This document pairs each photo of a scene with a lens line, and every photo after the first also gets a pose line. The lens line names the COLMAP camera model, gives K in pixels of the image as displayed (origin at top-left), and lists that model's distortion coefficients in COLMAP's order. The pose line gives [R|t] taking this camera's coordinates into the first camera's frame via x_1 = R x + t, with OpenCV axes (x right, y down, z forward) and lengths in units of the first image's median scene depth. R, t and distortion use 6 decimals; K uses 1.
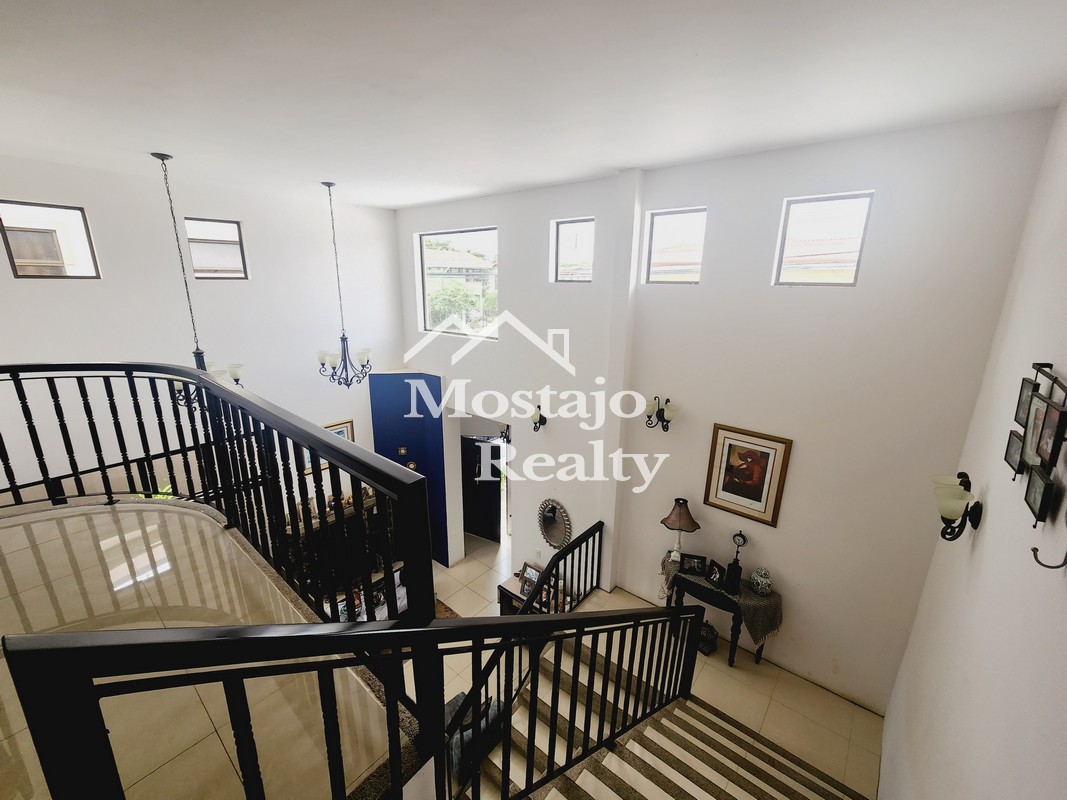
lens RADIAL K [[434.8, 0, 524.7], [0, 434.8, 394.9], [0, 0, 1]] dist [-0.000055, -0.001542]
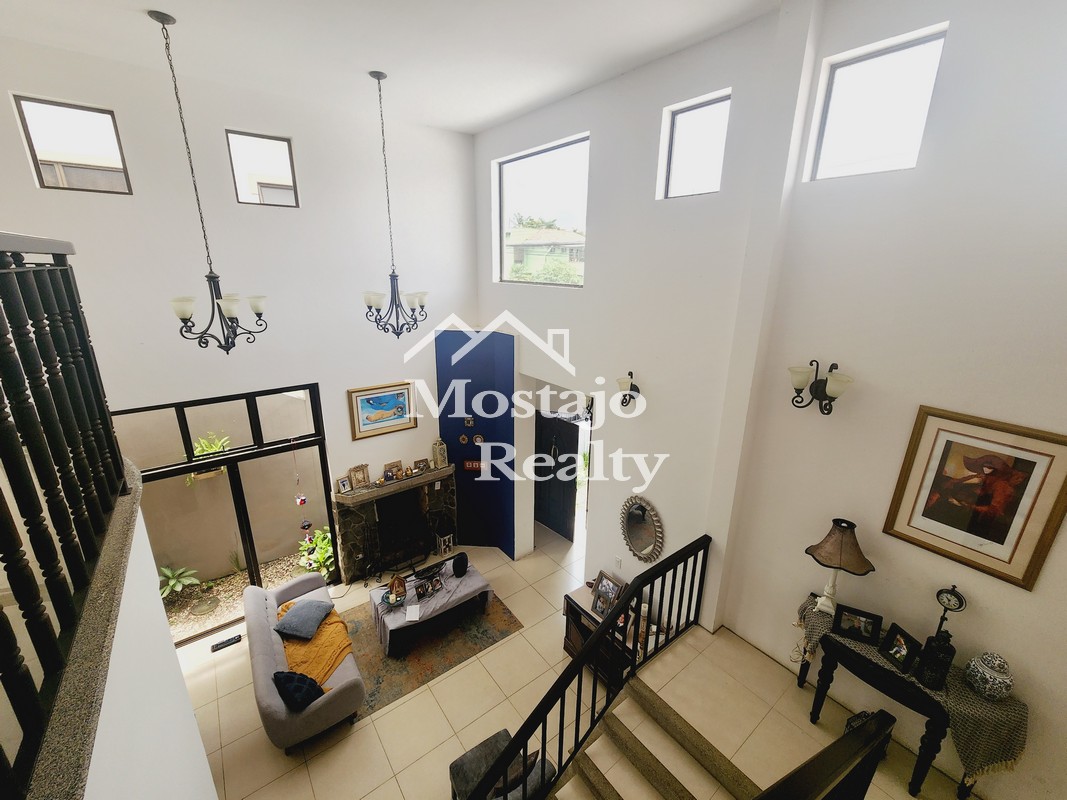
lens RADIAL K [[434.8, 0, 538.3], [0, 434.8, 394.2], [0, 0, 1]] dist [-0.000055, -0.001542]
pose [[0.979605, 0.064616, -0.190259, 0.023671], [-0.058924, 0.997634, 0.035429, 0.049676], [0.192098, -0.023496, 0.981094, 0.251482]]
